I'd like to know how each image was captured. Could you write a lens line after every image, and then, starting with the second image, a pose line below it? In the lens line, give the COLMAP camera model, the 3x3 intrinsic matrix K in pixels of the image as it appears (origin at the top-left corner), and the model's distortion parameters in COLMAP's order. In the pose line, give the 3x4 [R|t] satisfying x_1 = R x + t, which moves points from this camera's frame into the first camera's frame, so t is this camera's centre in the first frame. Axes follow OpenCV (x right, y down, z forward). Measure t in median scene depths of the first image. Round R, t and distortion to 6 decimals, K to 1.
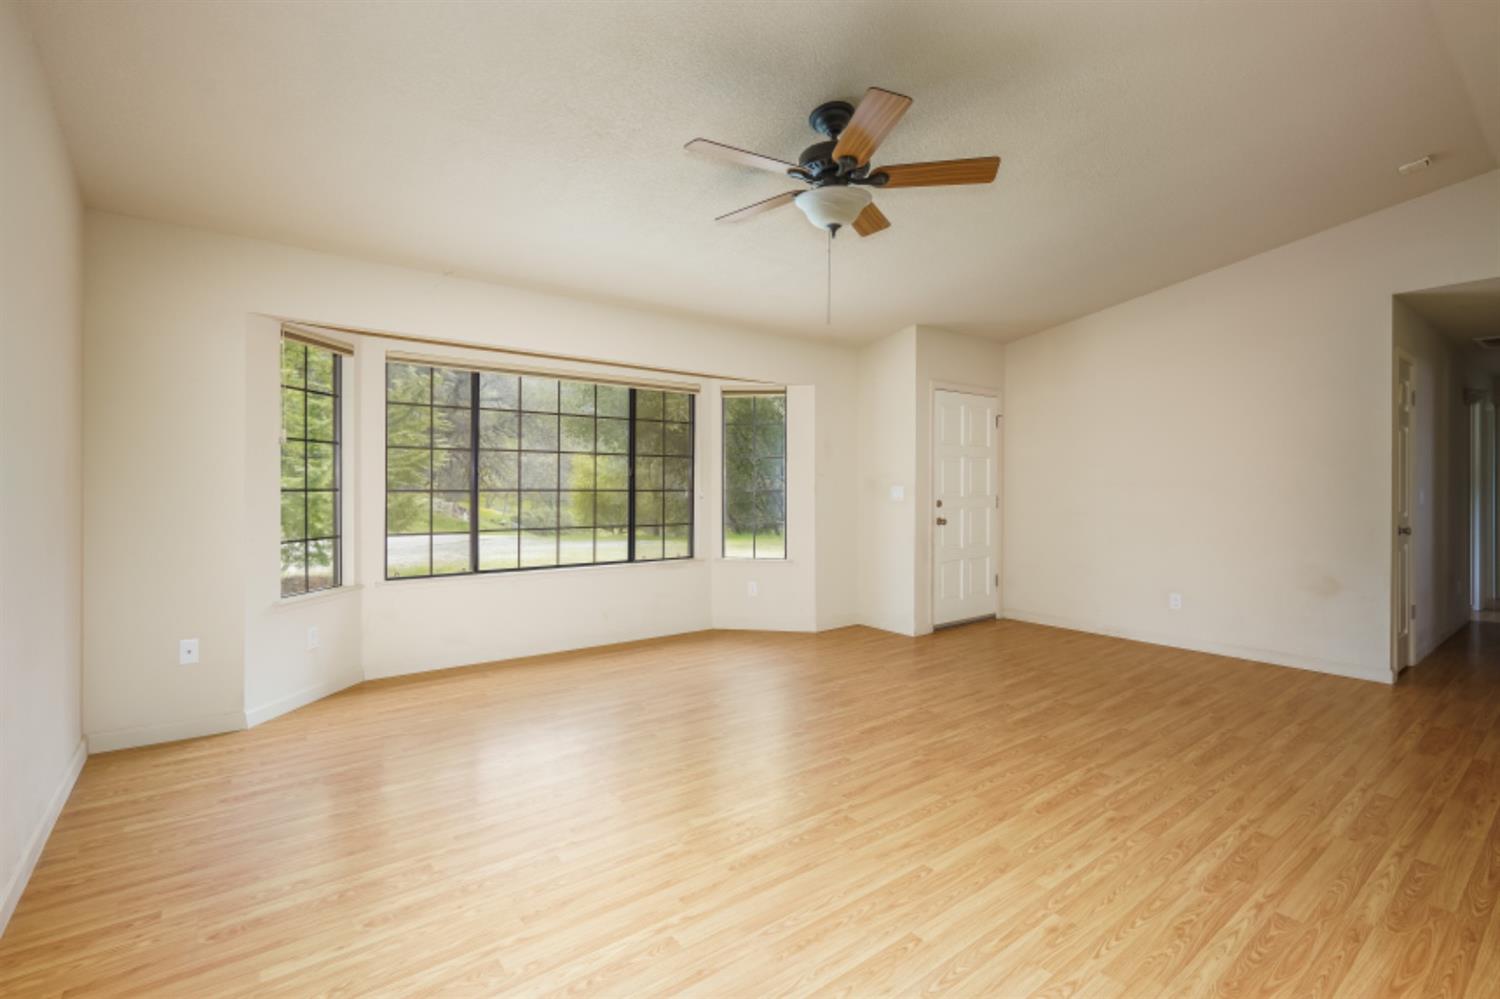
lens RADIAL K [[695.6, 0, 745.9], [0, 695.6, 490.5], [0, 0, 1]] dist [-0.001484, -0.000095]
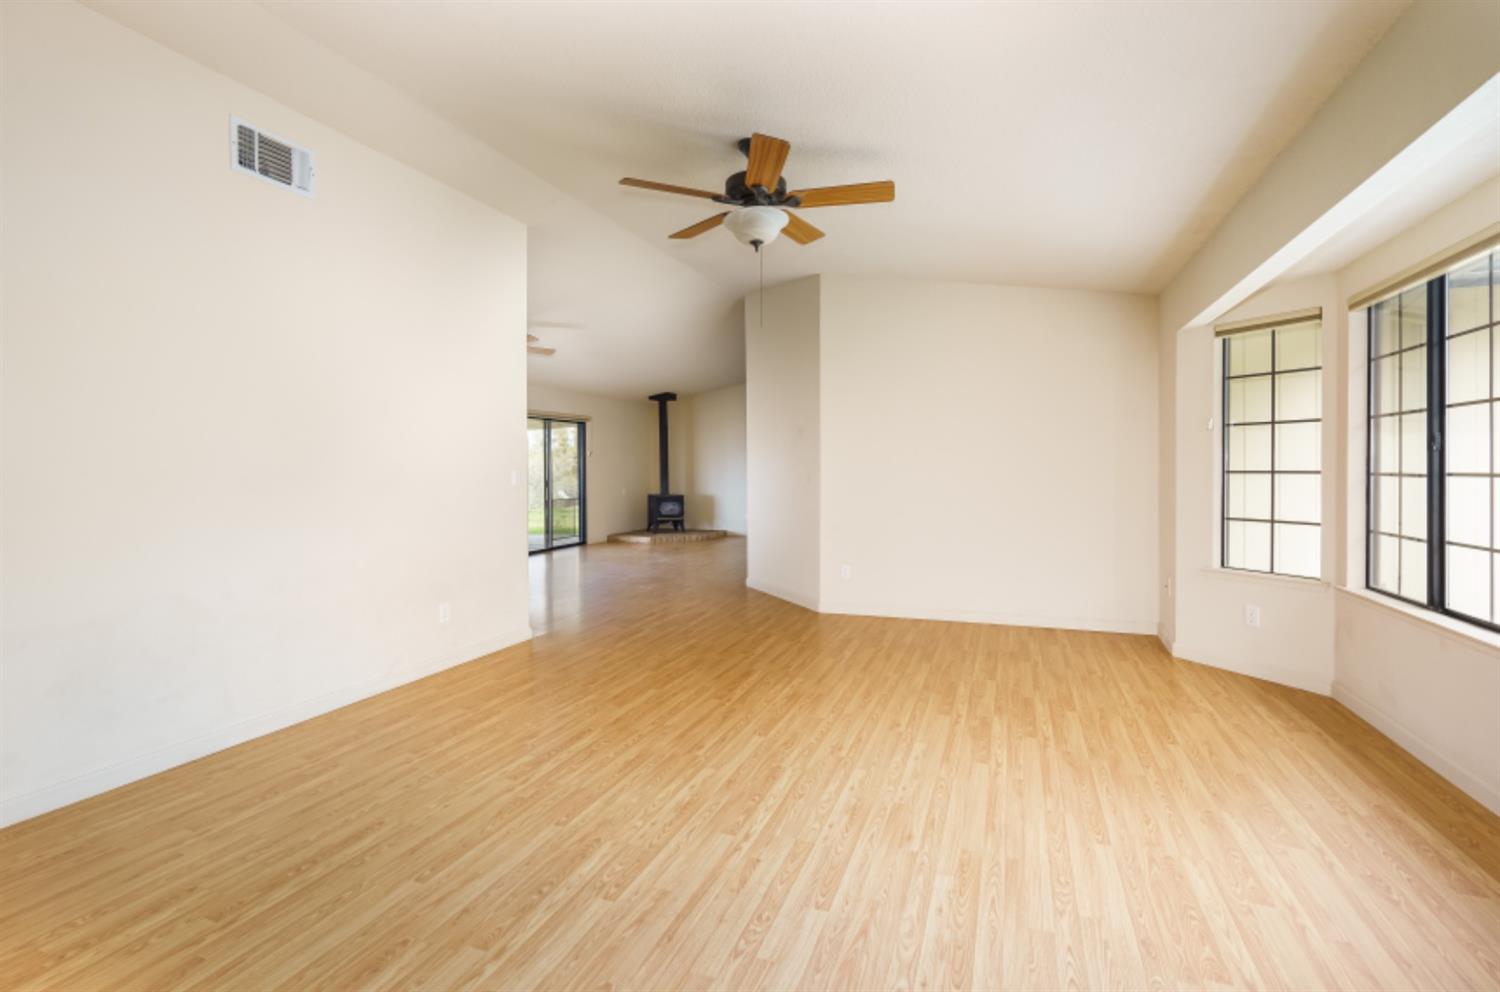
lens RADIAL K [[695.6, 0, 748.8], [0, 695.6, 488.3], [0, 0, 1]] dist [-0.001484, -0.000095]
pose [[-0.856341, 0.012930, -0.516248, 0.638184], [-0.001510, 0.999619, 0.027543, -0.005510], [0.516408, 0.024366, -0.855996, 1.729200]]
